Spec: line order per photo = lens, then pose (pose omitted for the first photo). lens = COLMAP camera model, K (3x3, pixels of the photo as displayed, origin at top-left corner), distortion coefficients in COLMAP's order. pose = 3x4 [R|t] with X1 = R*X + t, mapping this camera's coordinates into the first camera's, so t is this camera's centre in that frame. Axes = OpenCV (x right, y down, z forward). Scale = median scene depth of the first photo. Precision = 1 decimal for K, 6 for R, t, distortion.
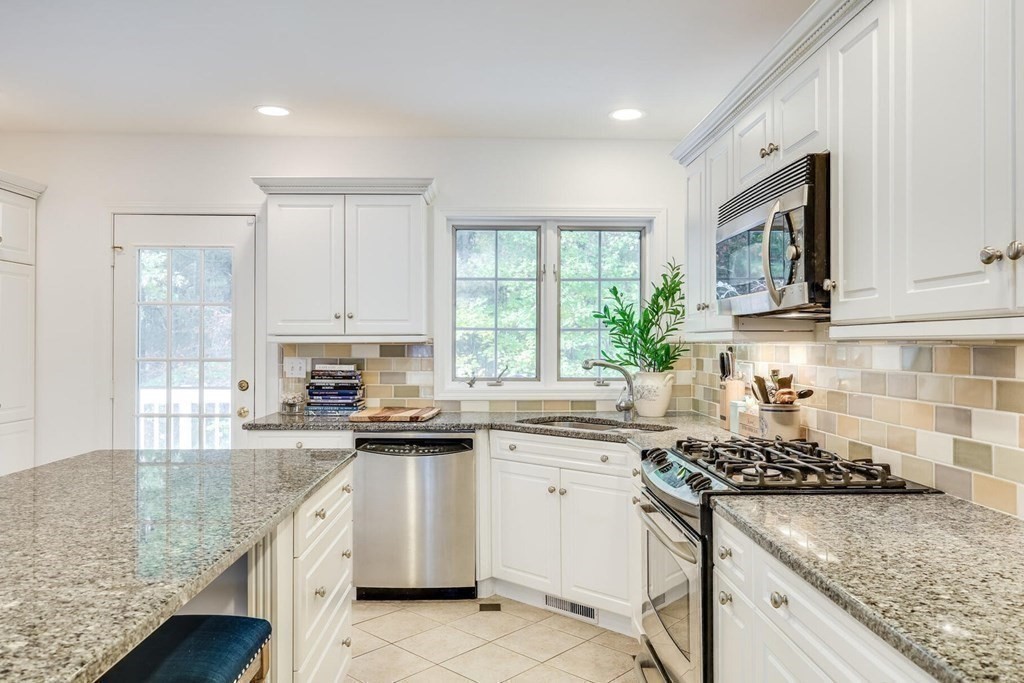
lens RADIAL K [[739.3, 0, 507.2], [0, 739.3, 337.9], [0, 0, 1]] dist [0.001182, 0.004867]
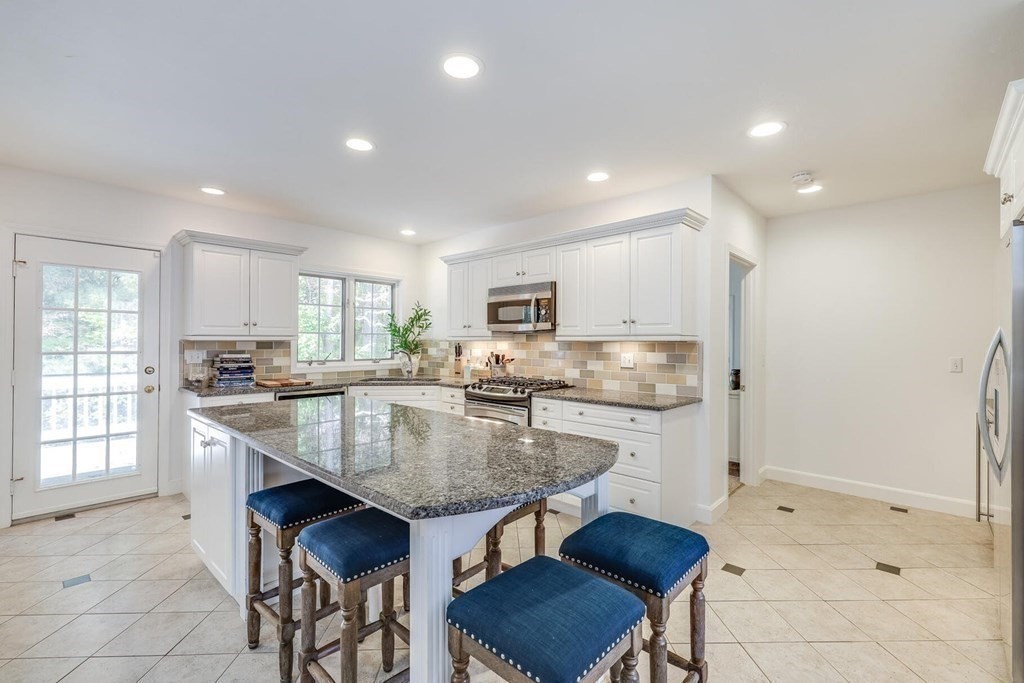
lens RADIAL K [[451.5, 0, 509.4], [0, 451.5, 342.9], [0, 0, 1]] dist [0.002250, 0.000004]
pose [[0.700405, -0.001341, 0.713745, -0.519234], [-0.008334, 0.999915, 0.010056, -0.002880], [-0.713697, -0.012992, 0.700334, -0.102727]]
